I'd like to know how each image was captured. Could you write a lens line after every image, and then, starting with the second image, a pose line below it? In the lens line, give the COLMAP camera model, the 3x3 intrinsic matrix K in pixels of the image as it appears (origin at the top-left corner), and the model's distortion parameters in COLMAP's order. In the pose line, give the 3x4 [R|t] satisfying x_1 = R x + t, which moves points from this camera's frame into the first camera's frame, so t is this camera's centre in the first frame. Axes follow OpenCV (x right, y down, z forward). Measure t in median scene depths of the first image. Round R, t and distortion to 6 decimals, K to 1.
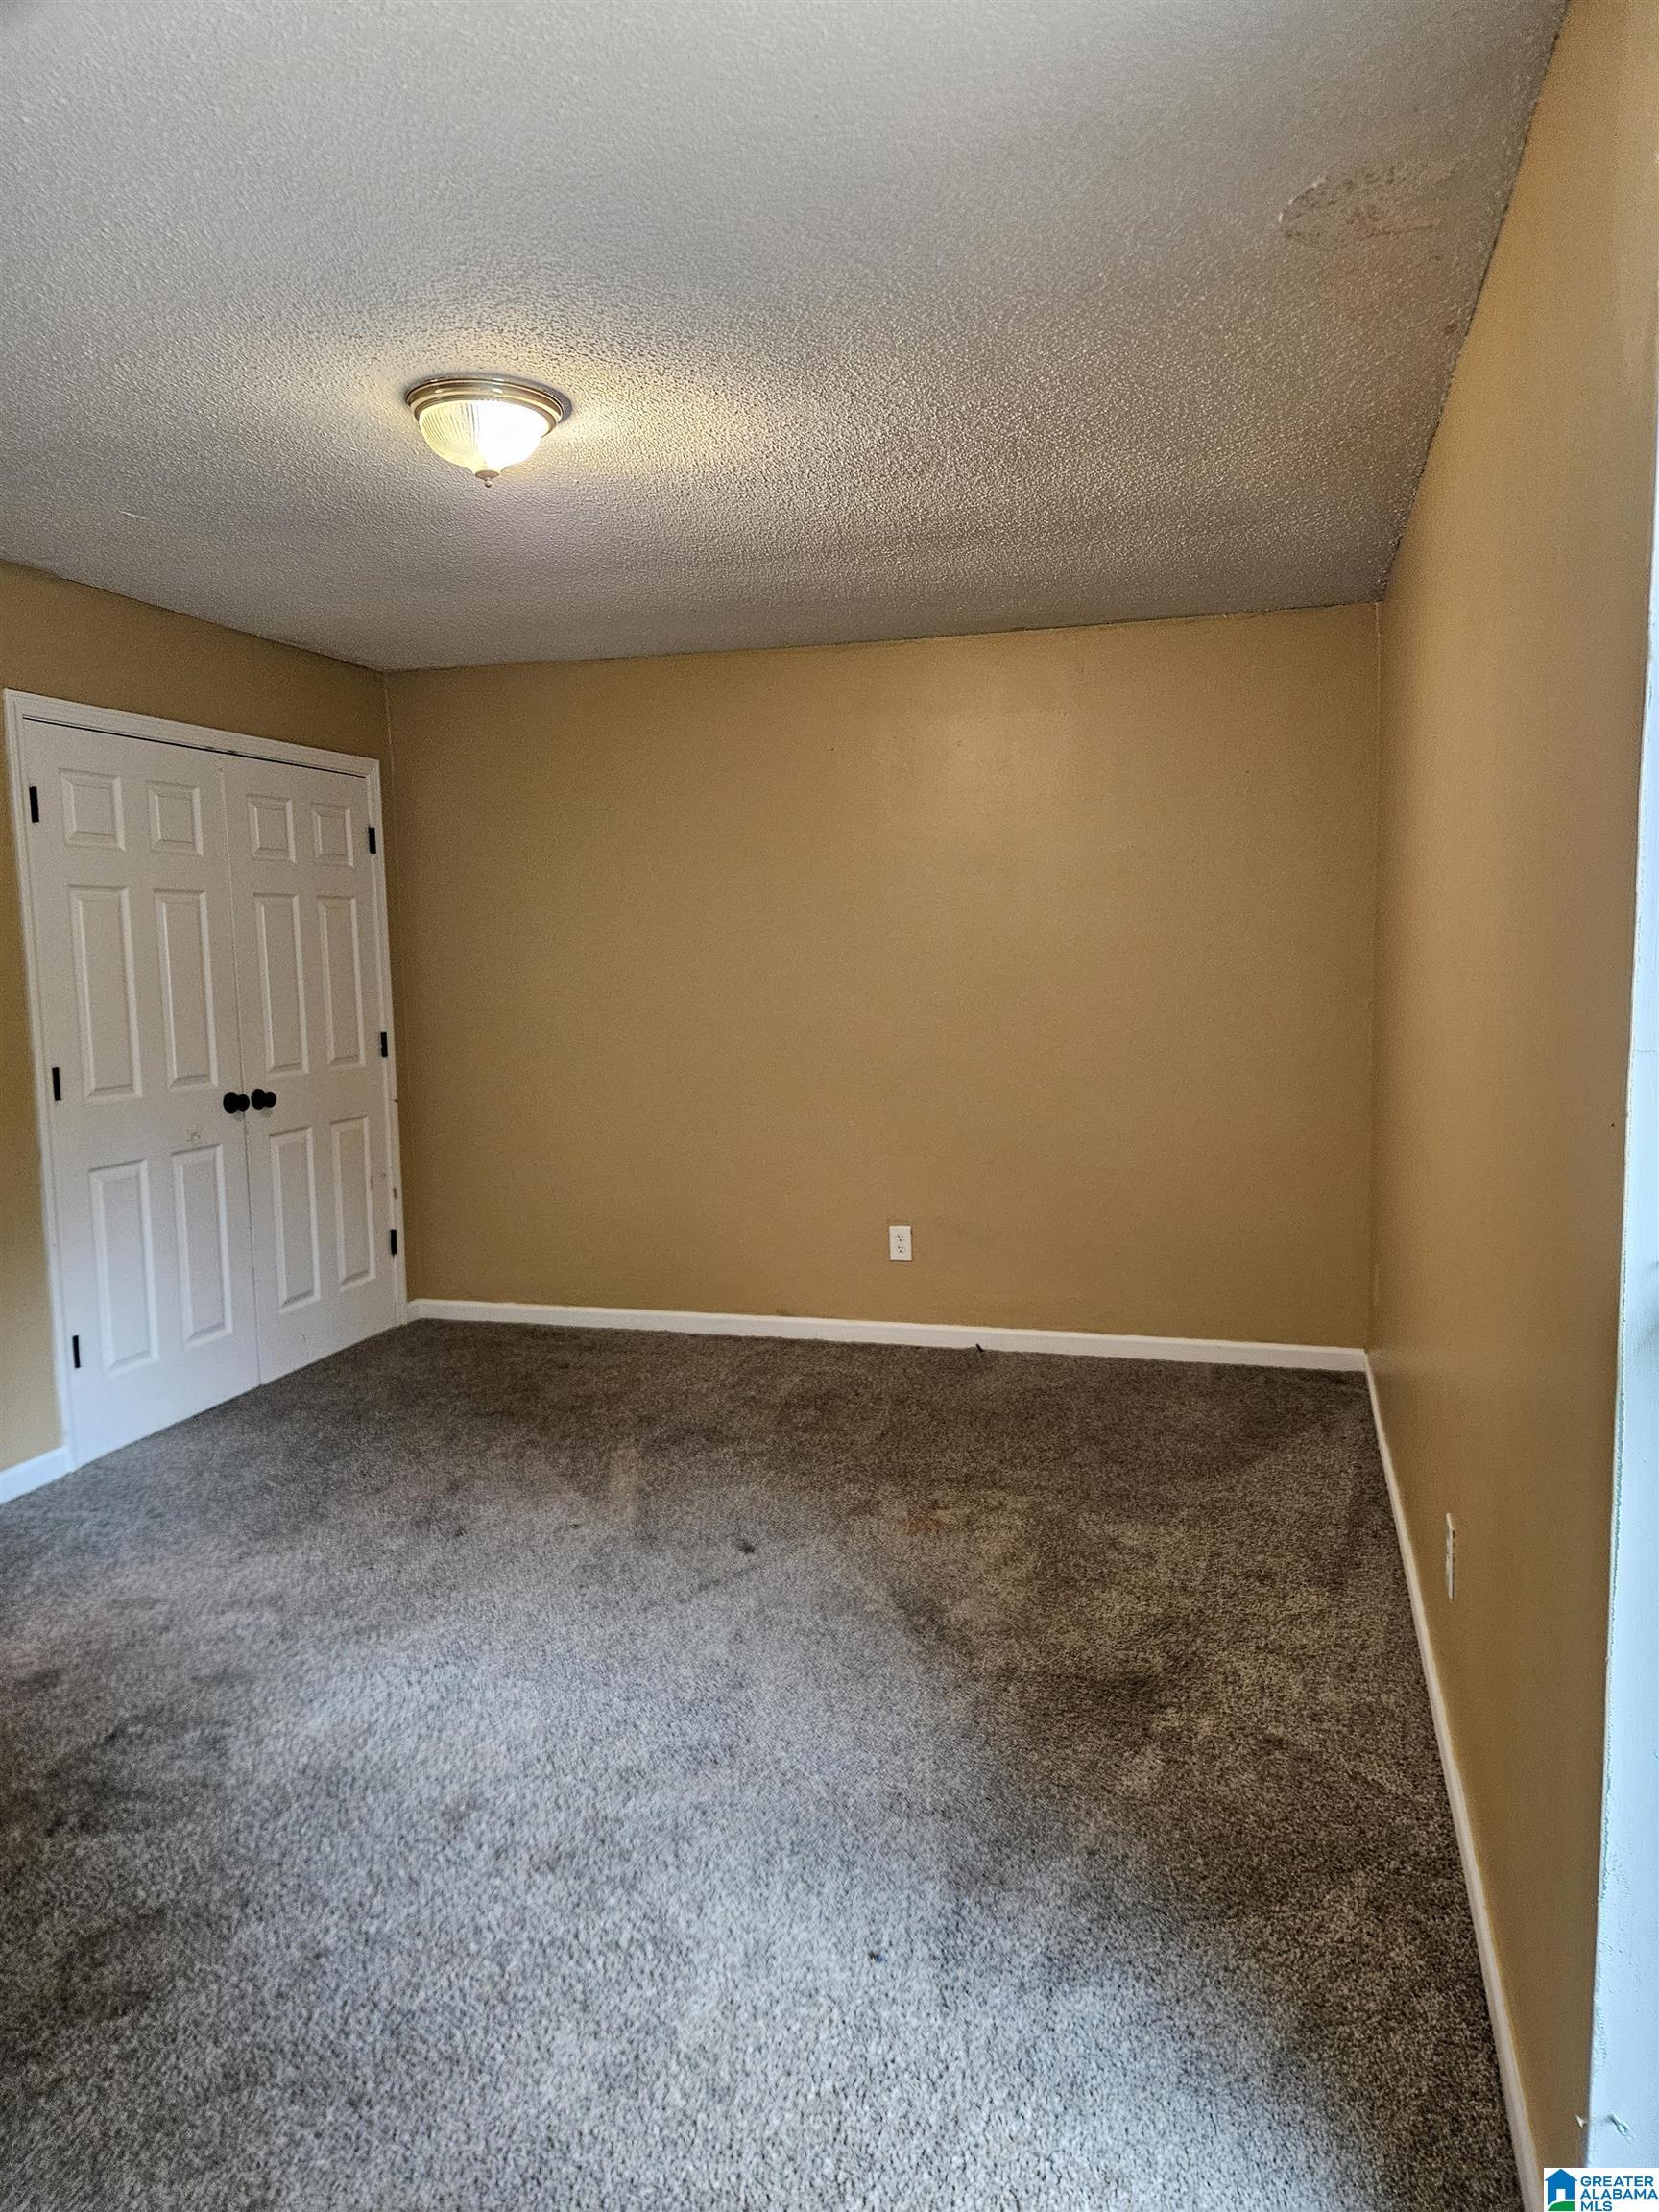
lens RADIAL K [[1486.5, 0, 829.5], [0, 1486.5, 1106.0], [0, 0, 1]] dist [0.033210, -0.000438]
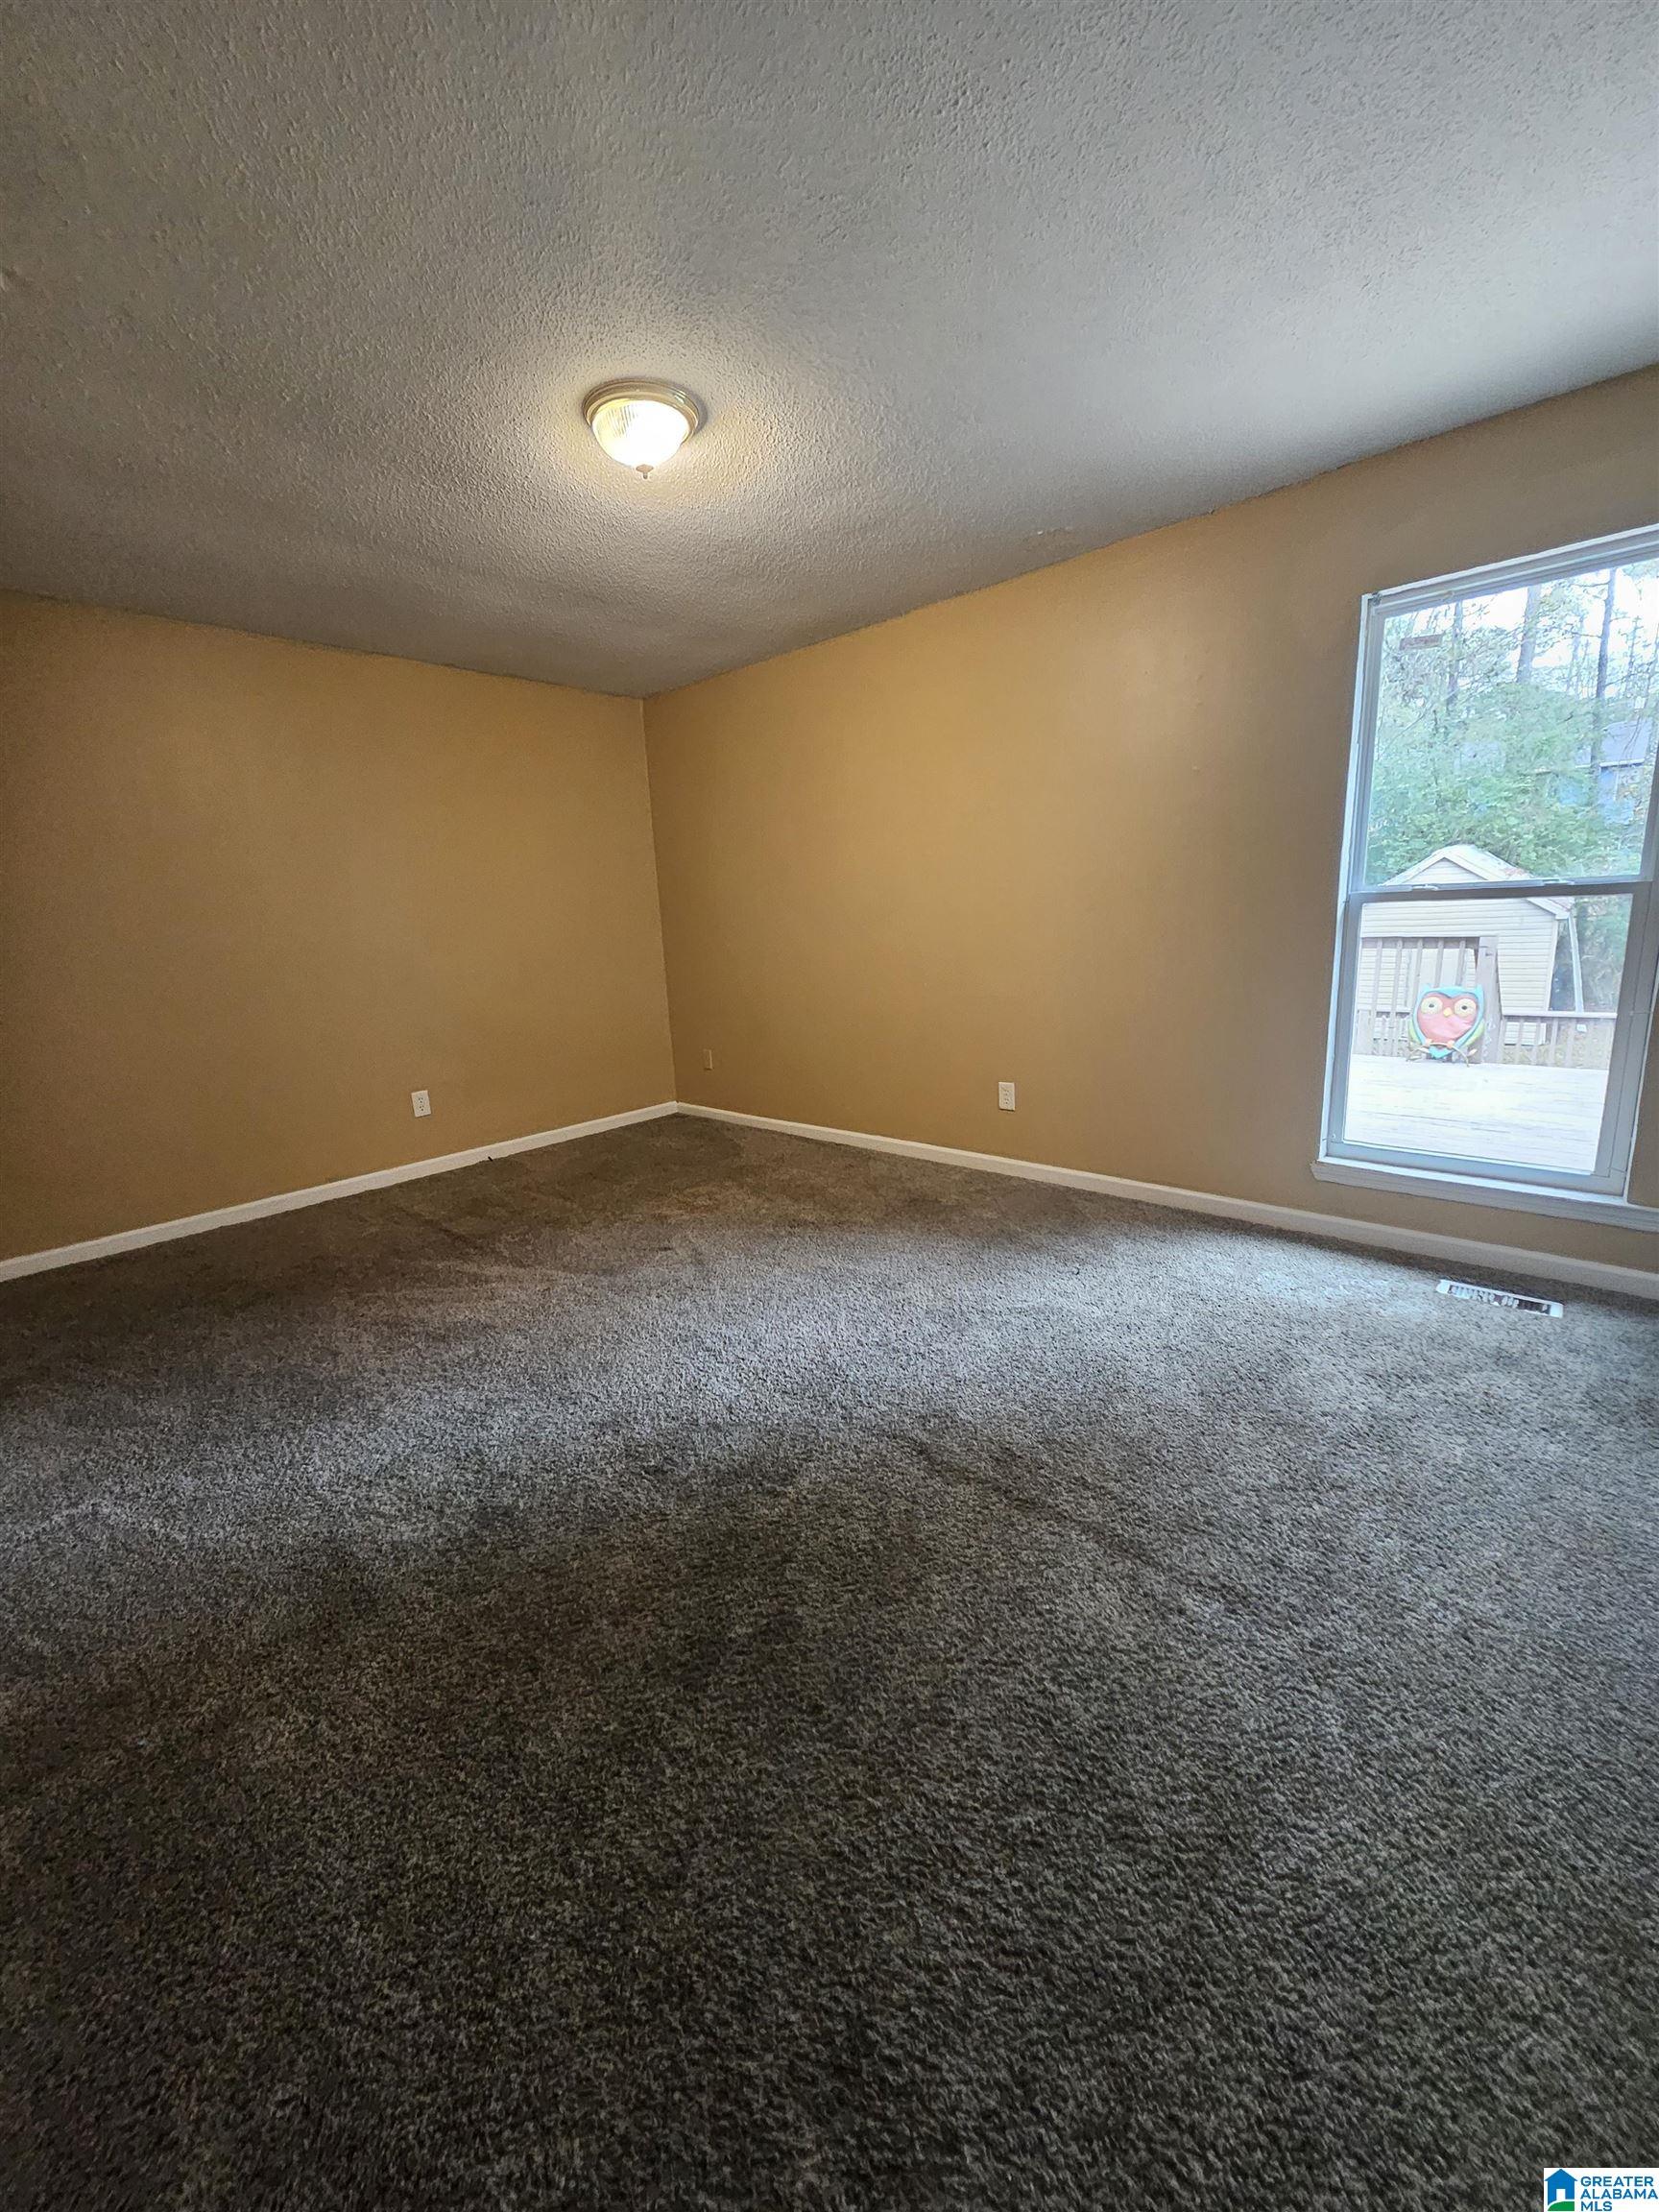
lens RADIAL K [[871.5, 0, 822.1], [0, 871.5, 1093.0], [0, 0, 1]] dist [0.002881, 0.000302]
pose [[0.459626, -0.186919, 0.868220, -0.754580], [0.140542, 0.980591, 0.136710, 0.034352], [-0.876922, 0.059186, 0.476975, 0.414018]]
